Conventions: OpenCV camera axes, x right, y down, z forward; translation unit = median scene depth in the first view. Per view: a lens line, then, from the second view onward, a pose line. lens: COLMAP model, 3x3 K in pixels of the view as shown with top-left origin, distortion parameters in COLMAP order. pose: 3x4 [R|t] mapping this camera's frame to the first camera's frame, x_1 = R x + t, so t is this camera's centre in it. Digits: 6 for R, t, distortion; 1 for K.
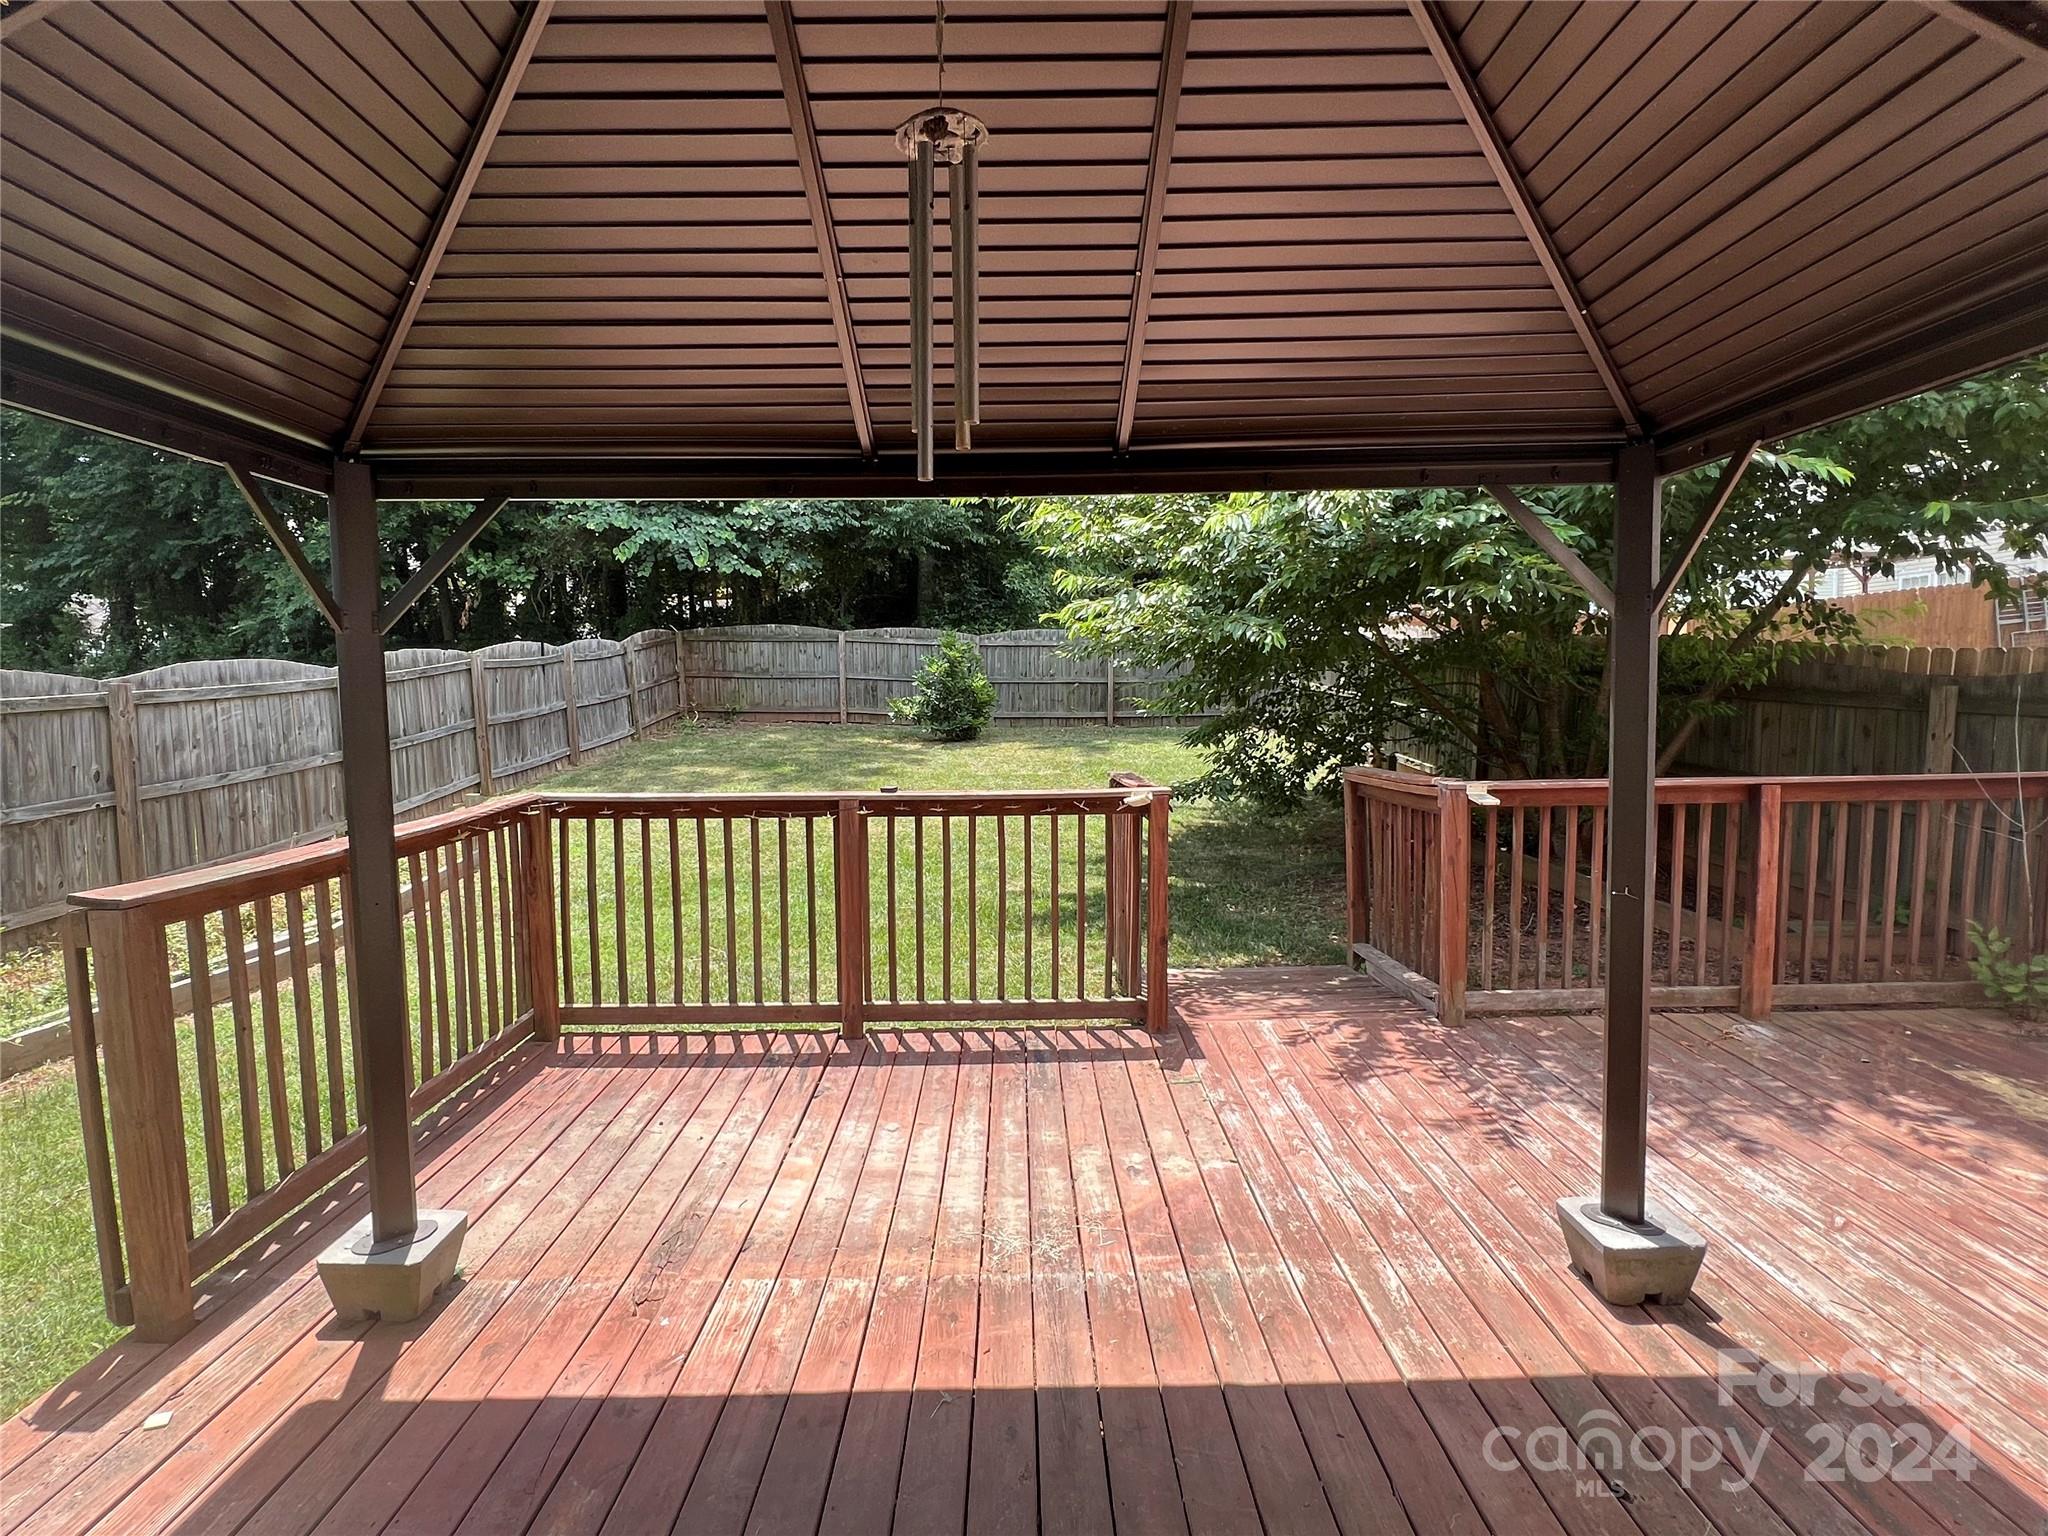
lens RADIAL K [[1003.0, 0, 1030.3], [0, 1003.0, 768.6], [0, 0, 1]] dist [-0.003367, -0.002091]
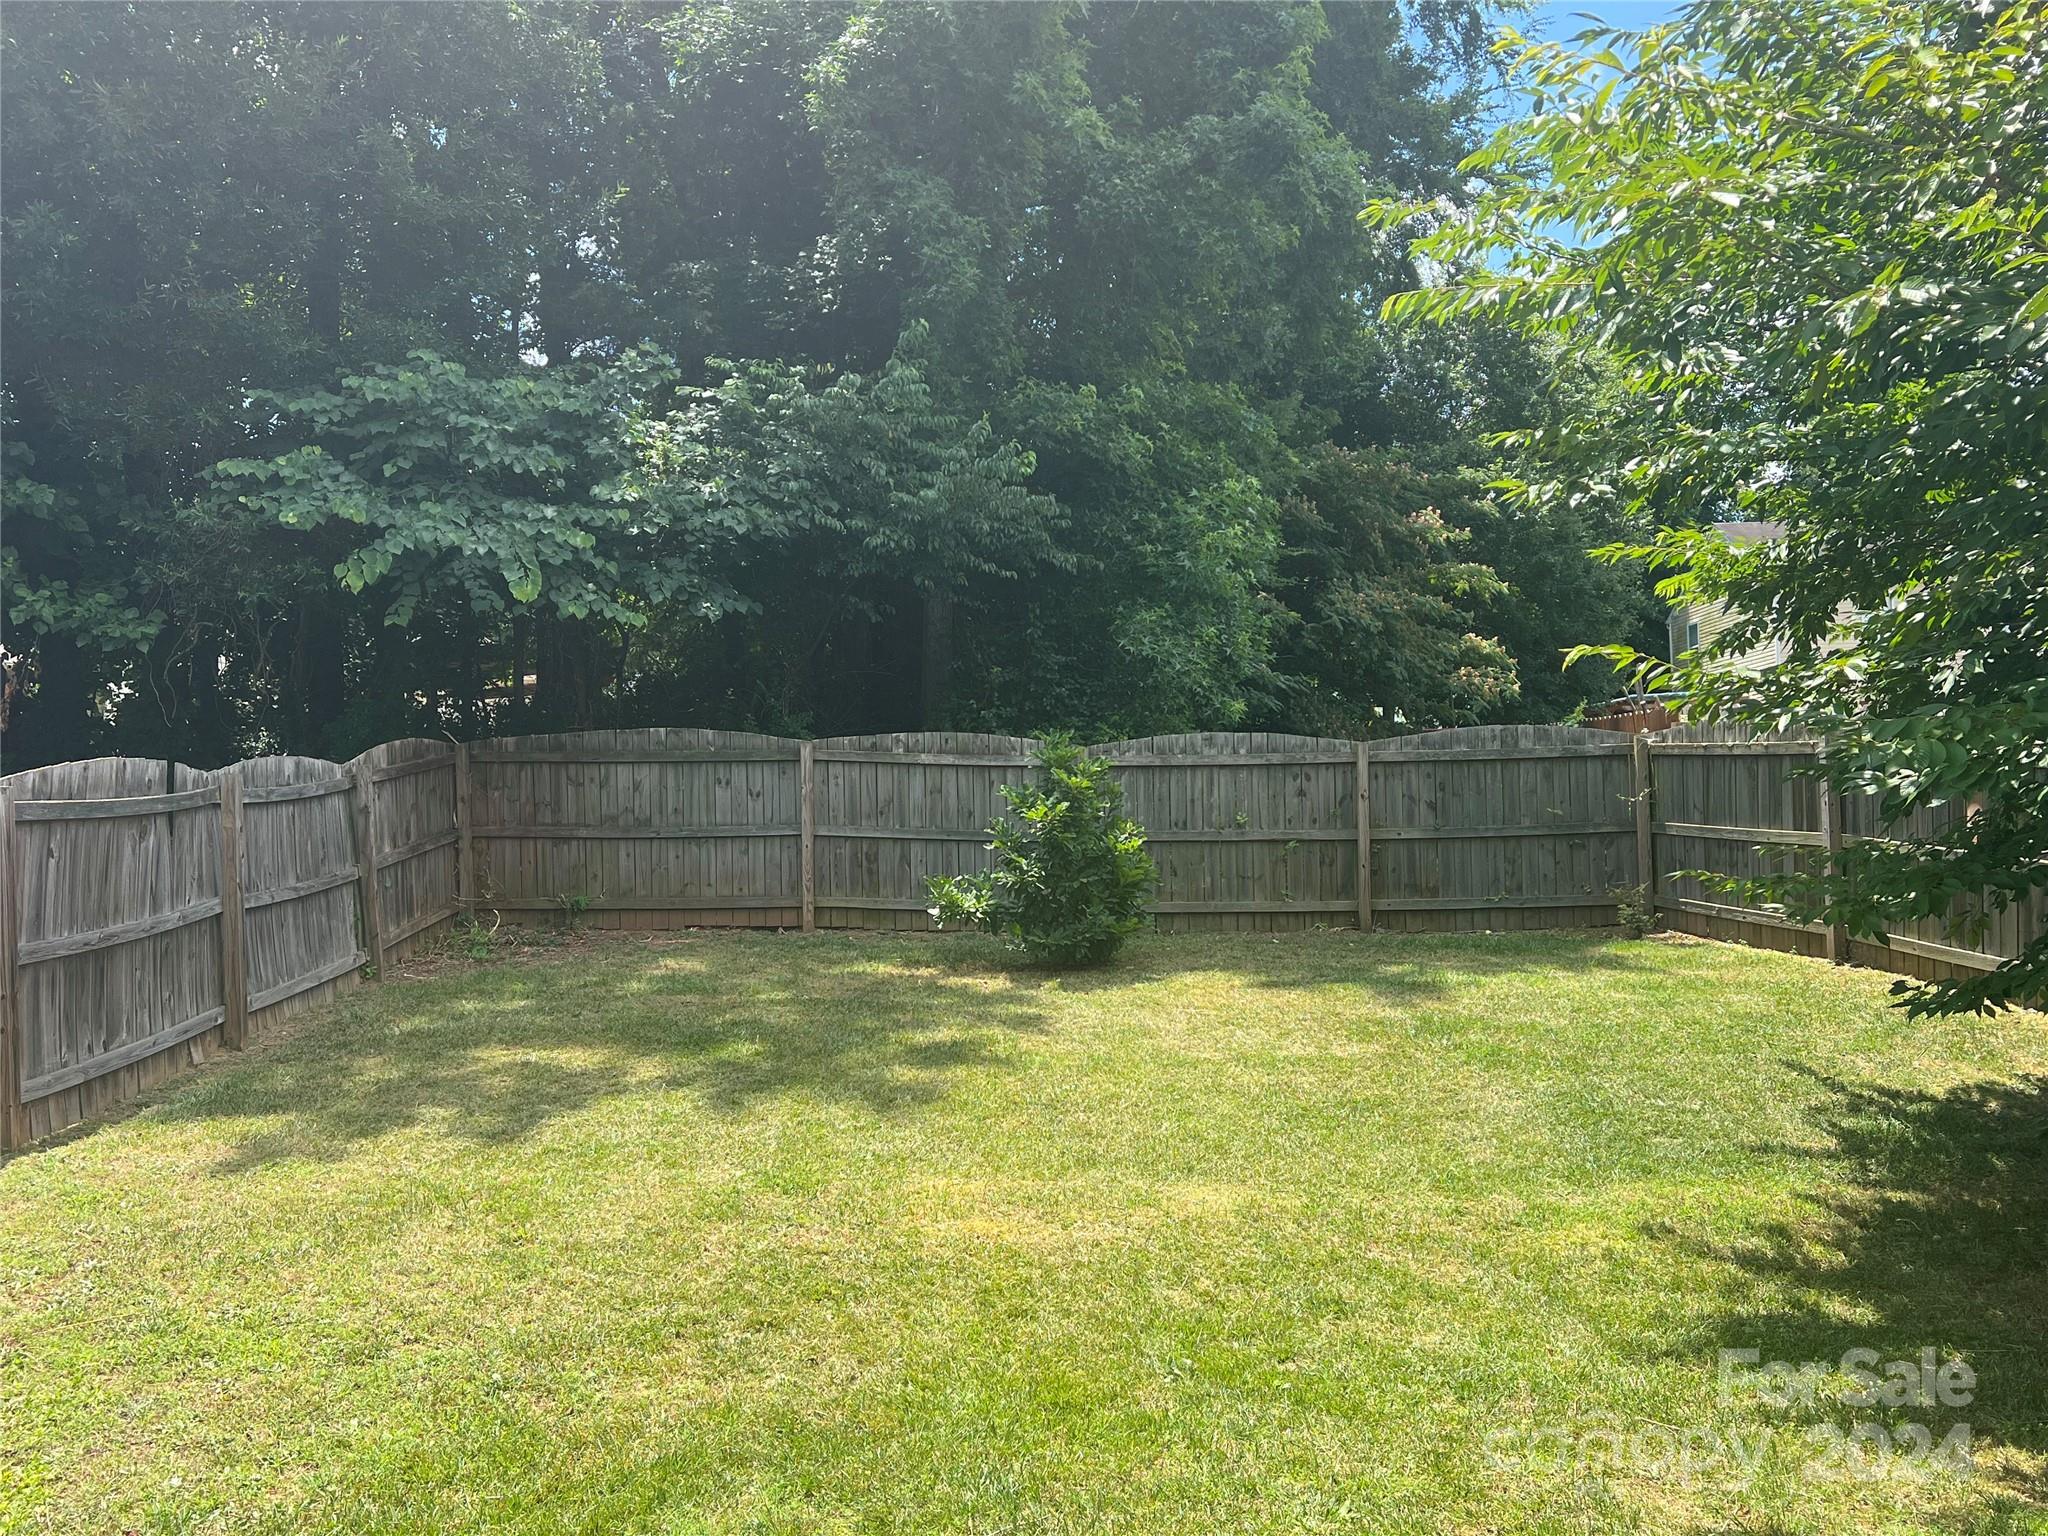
lens RADIAL K [[1636.6, 0, 1092.4], [0, 1636.6, 784.6], [0, 0, 1]] dist [-0.007117, -0.021113]
pose [[0.997697, -0.010420, 0.067021, -0.111706], [0.018268, 0.992897, -0.117567, -0.021821], [-0.065320, 0.118520, 0.990801, 0.227016]]
